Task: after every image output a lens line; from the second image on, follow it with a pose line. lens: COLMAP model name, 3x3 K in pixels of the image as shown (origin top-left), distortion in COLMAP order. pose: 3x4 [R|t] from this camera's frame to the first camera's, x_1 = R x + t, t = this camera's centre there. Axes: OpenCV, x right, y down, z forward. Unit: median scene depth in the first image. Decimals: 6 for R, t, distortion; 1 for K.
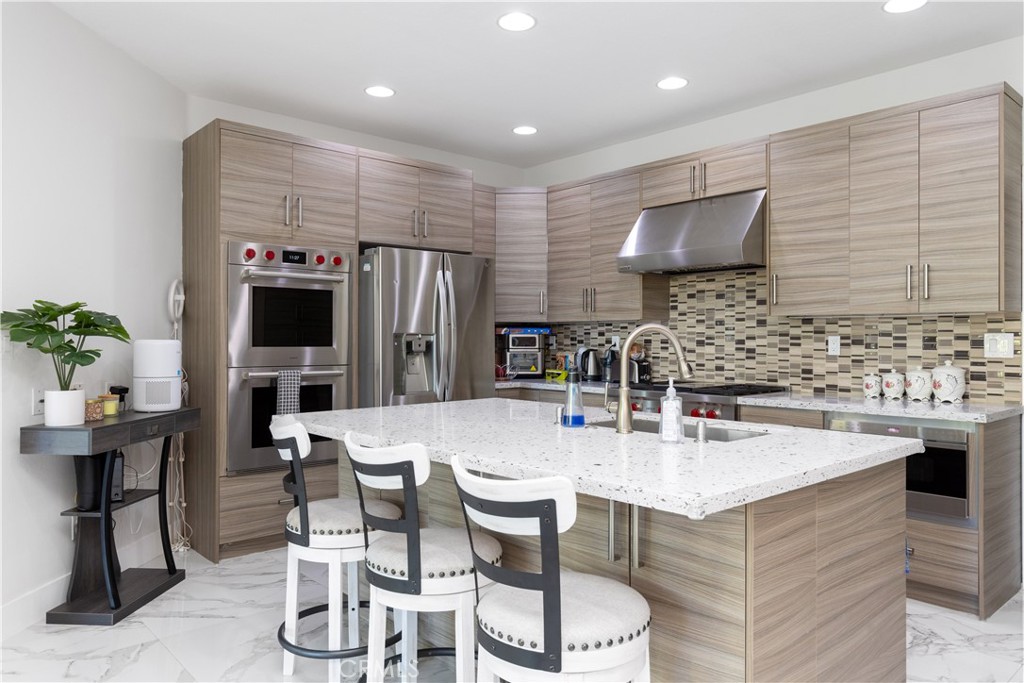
lens RADIAL K [[695.0, 0, 467.2], [0, 695.0, 338.7], [0, 0, 1]] dist [0.003356, 0.000464]
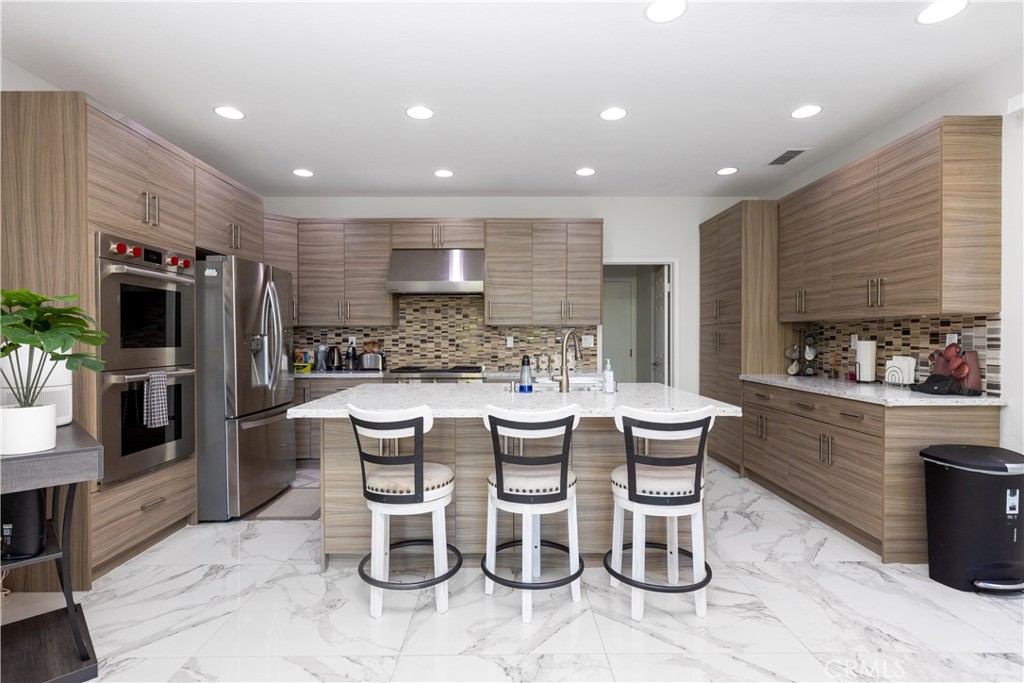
lens RADIAL K [[513.3, 0, 489.4], [0, 513.3, 343.2], [0, 0, 1]] dist [-0.002615, -0.000408]
pose [[0.653152, -0.009525, 0.757167, -0.456315], [0.002212, 0.999941, 0.010671, -0.001200], [-0.757224, -0.005295, 0.653134, 0.156792]]
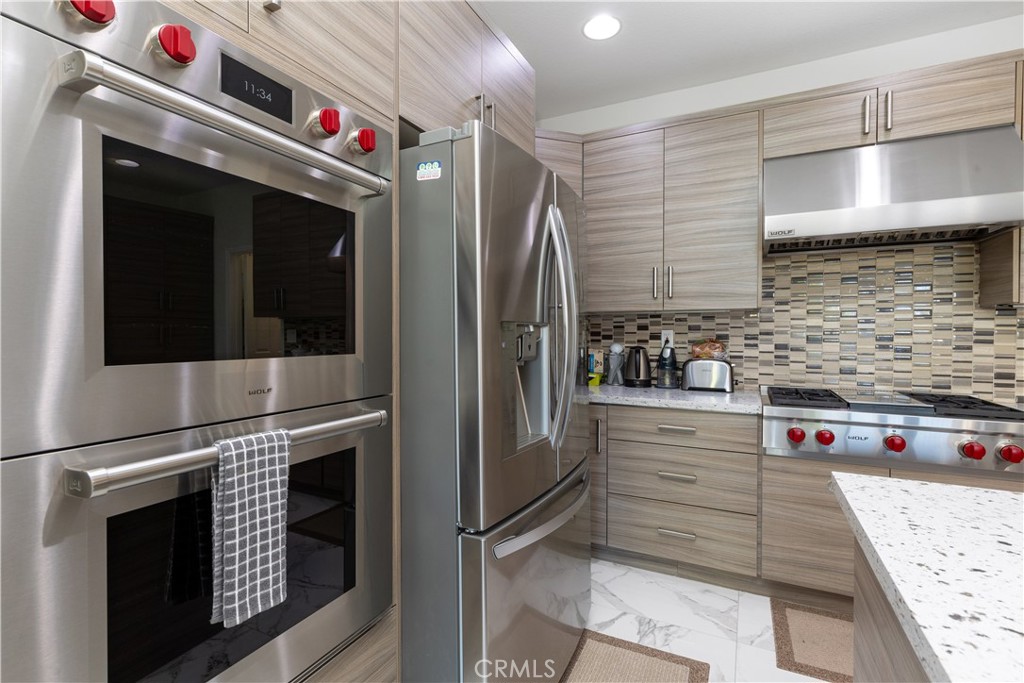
lens RADIAL K [[471.4, 0, 512.0], [0, 471.4, 341.5], [0, 0, 1]] dist [-0.000530, -0.000282]
pose [[0.907430, -0.005810, 0.420164, -0.219480], [-0.002126, 0.999828, 0.018418, -0.000494], [-0.420198, -0.017607, 0.907261, 0.695424]]
